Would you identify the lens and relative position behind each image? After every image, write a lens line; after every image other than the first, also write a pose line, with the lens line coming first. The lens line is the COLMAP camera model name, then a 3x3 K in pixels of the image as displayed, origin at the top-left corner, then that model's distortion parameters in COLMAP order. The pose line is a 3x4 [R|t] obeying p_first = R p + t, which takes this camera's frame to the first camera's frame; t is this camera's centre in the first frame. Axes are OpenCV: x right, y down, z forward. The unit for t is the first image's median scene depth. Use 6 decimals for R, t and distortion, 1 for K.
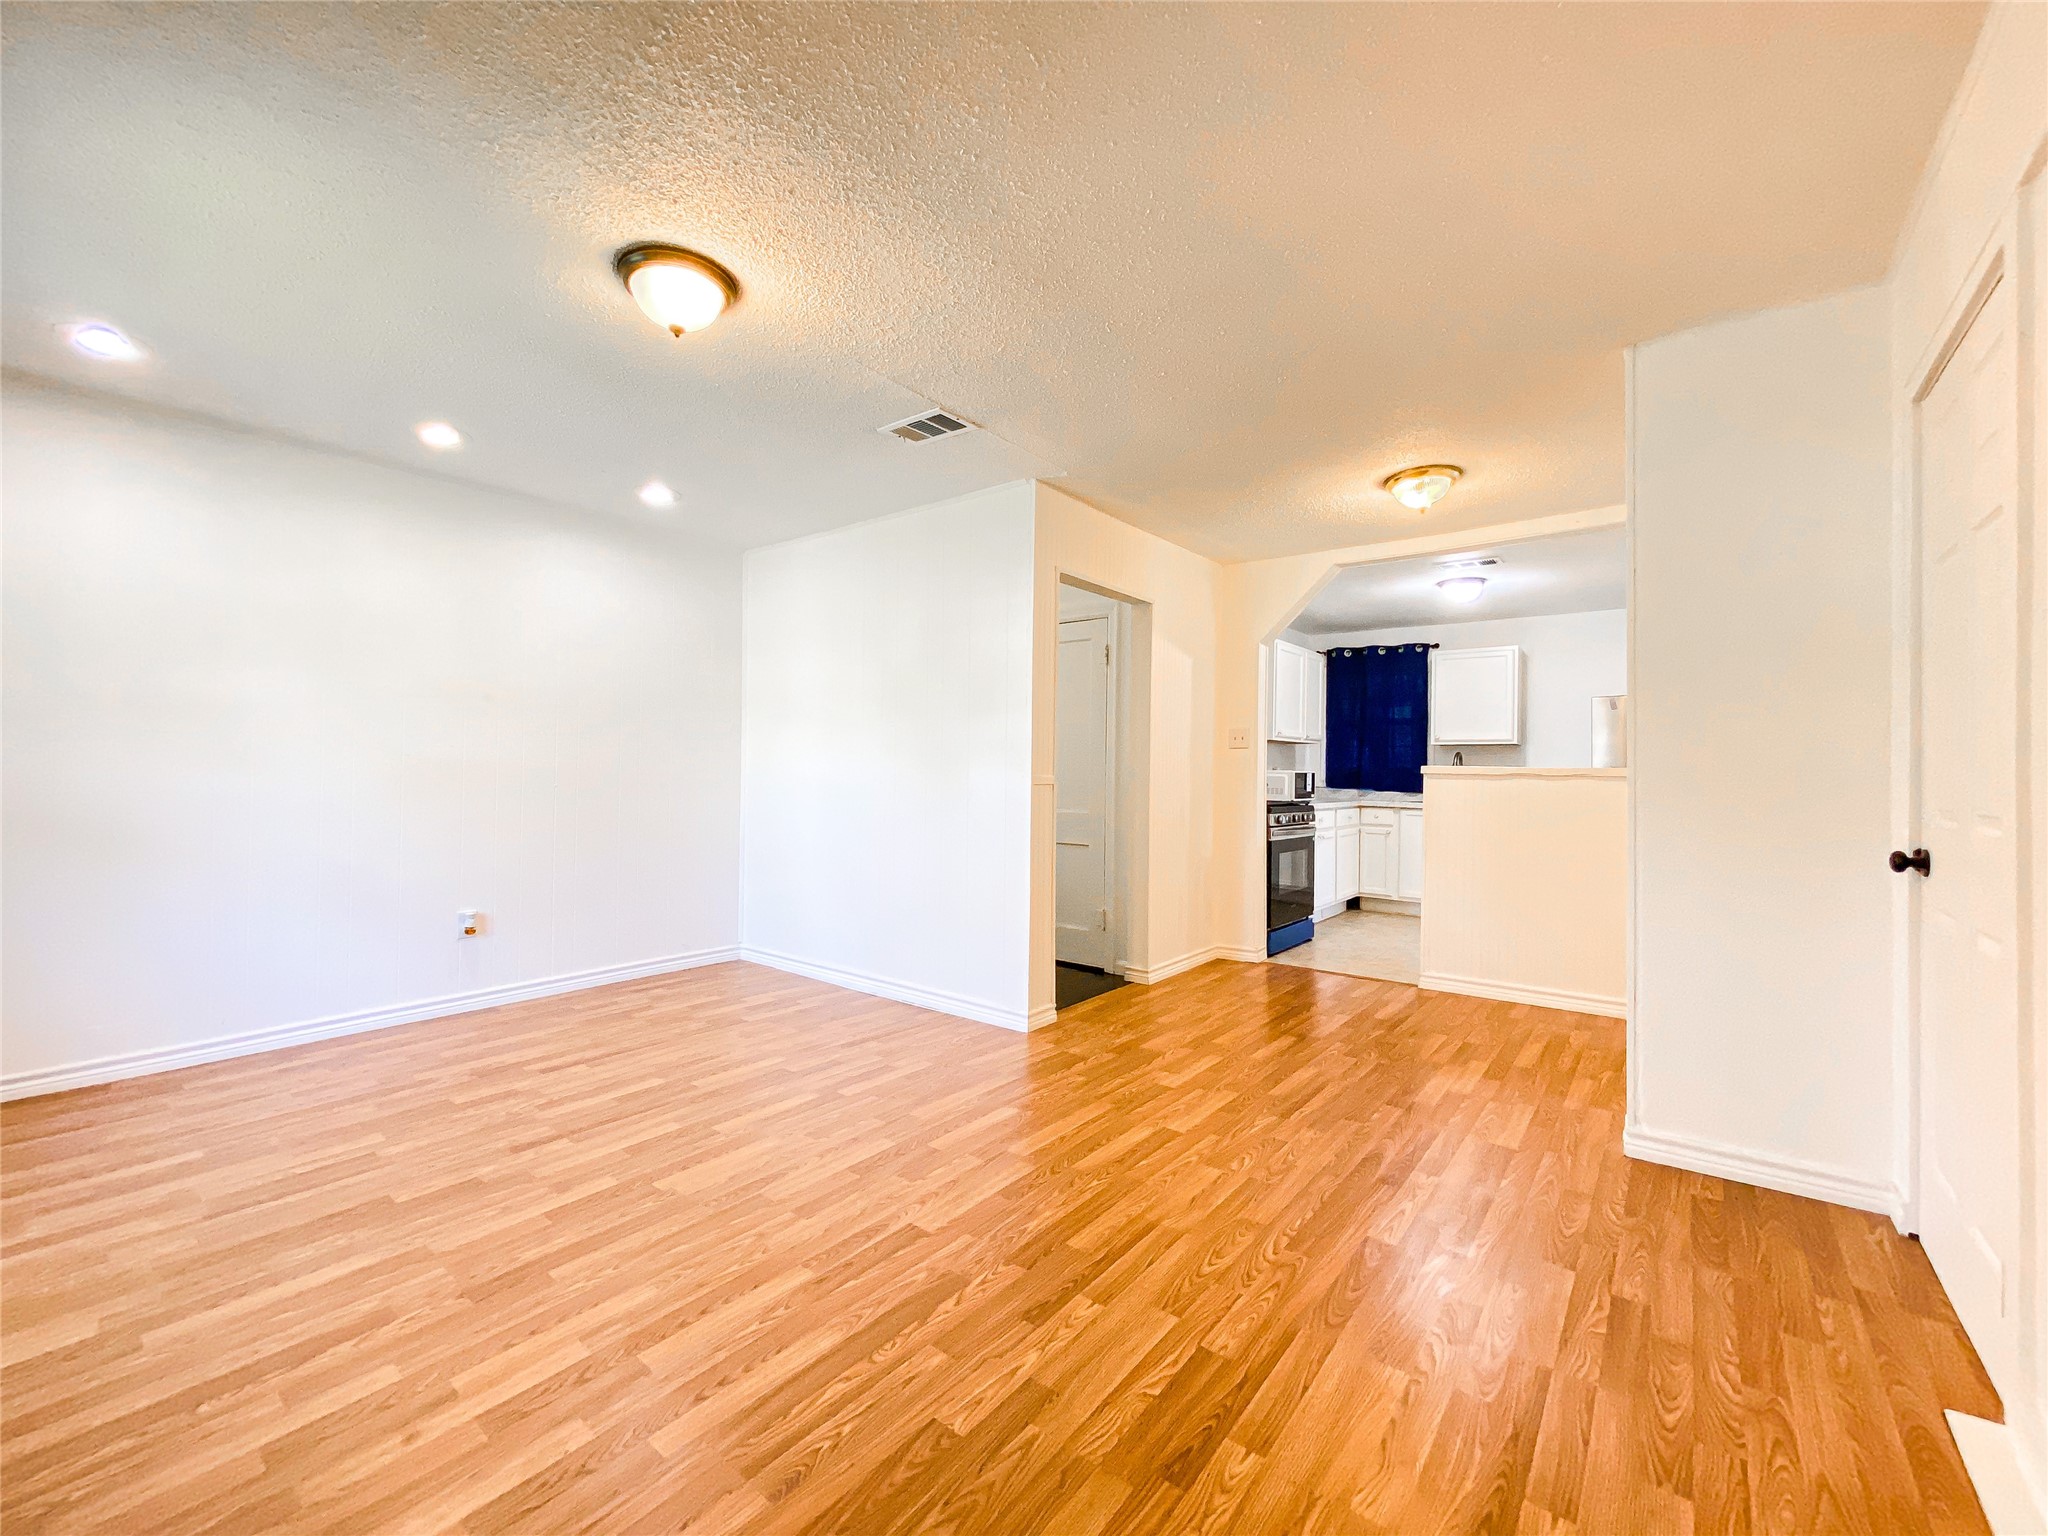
lens RADIAL K [[836.2, 0, 1027.0], [0, 836.2, 781.6], [0, 0, 1]] dist [-0.002576, 0.000166]
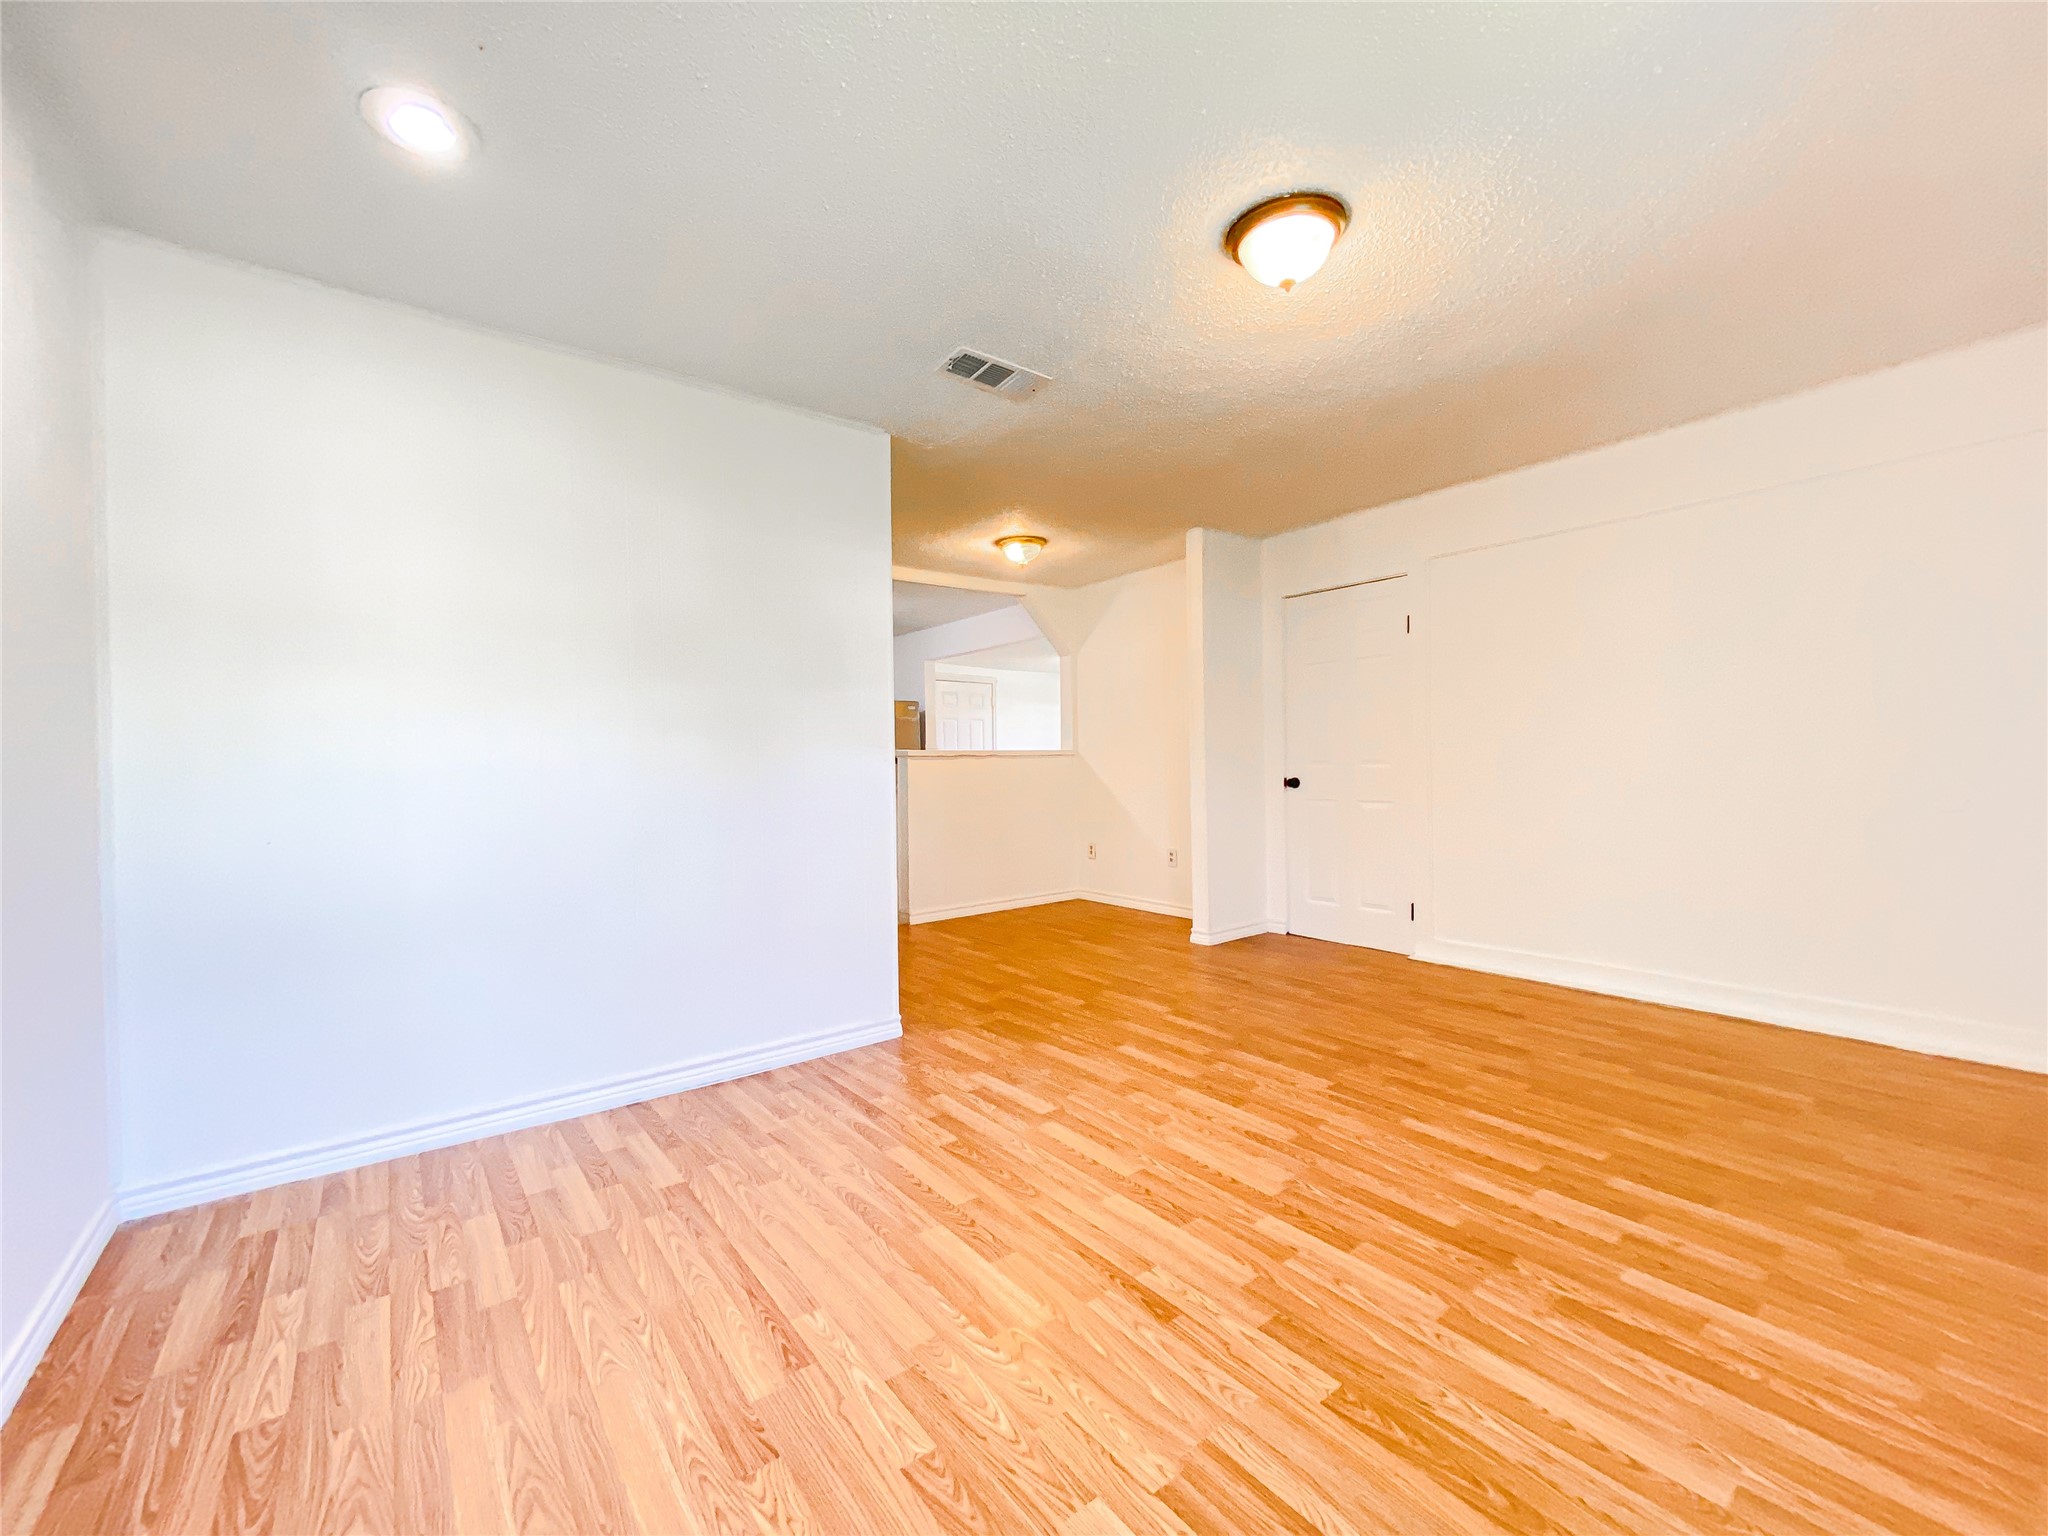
lens RADIAL K [[843.1, 0, 1024.0], [0, 843.1, 768.0], [0, 0, 1]] dist [0.003370, 0.000067]
pose [[0.250059, -0.023414, 0.967948, -1.282808], [0.029663, 0.999424, 0.016513, -0.011139], [-0.967776, 0.024583, 0.250609, 0.928920]]
